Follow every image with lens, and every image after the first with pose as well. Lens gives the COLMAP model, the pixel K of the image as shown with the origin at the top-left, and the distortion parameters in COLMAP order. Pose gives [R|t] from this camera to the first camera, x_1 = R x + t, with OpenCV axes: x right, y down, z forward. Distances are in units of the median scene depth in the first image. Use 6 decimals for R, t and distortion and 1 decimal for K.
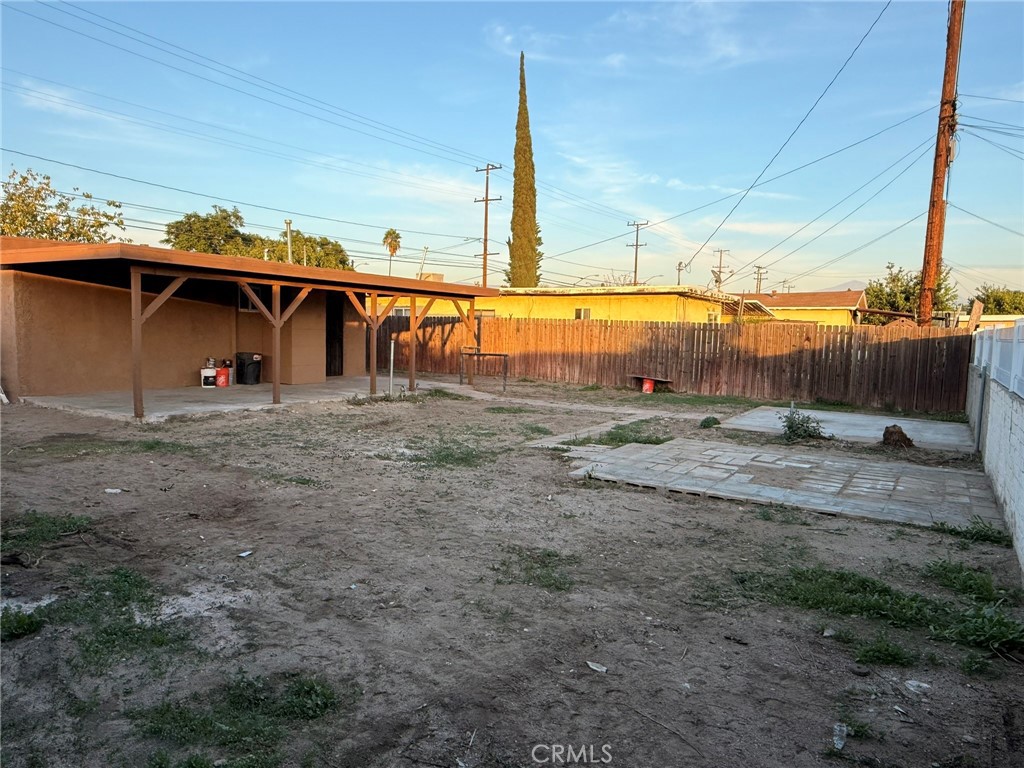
lens RADIAL K [[670.0, 0, 510.0], [0, 670.0, 390.4], [0, 0, 1]] dist [0.000650, -0.001553]
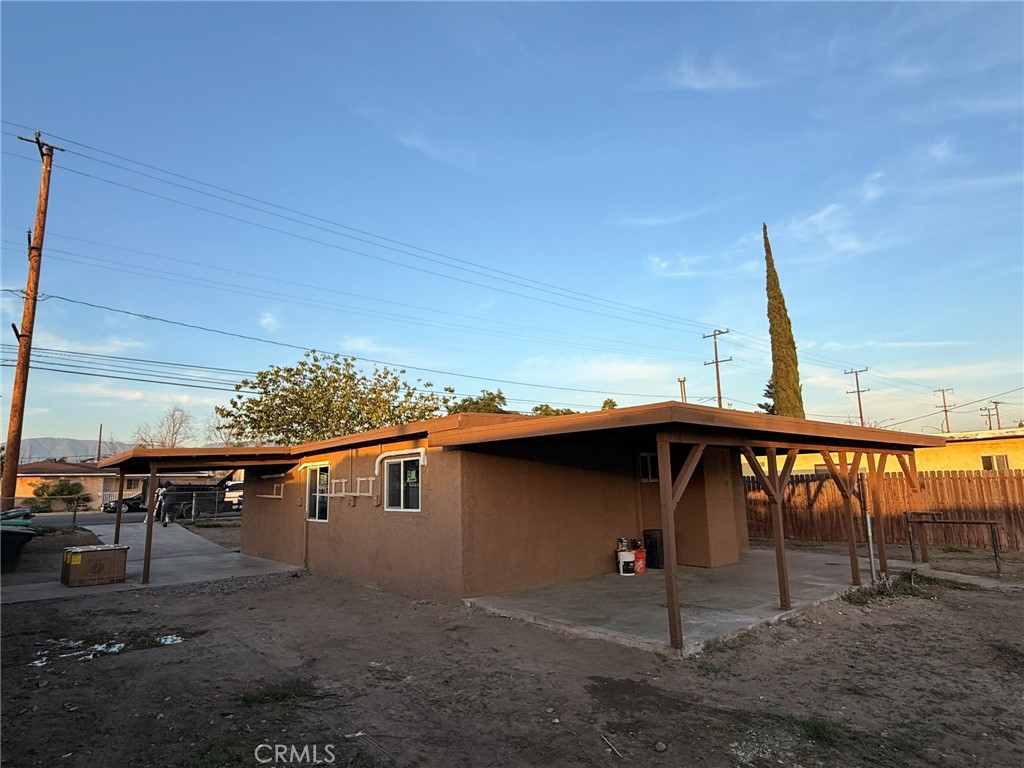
lens RADIAL K [[578.4, 0, 514.0], [0, 578.4, 389.4], [0, 0, 1]] dist [-0.000571, 0.002149]
pose [[0.954574, -0.095063, -0.282402, -0.258460], [0.020869, 0.966745, -0.254889, -0.034469], [0.297241, 0.237417, 0.924814, 0.164536]]
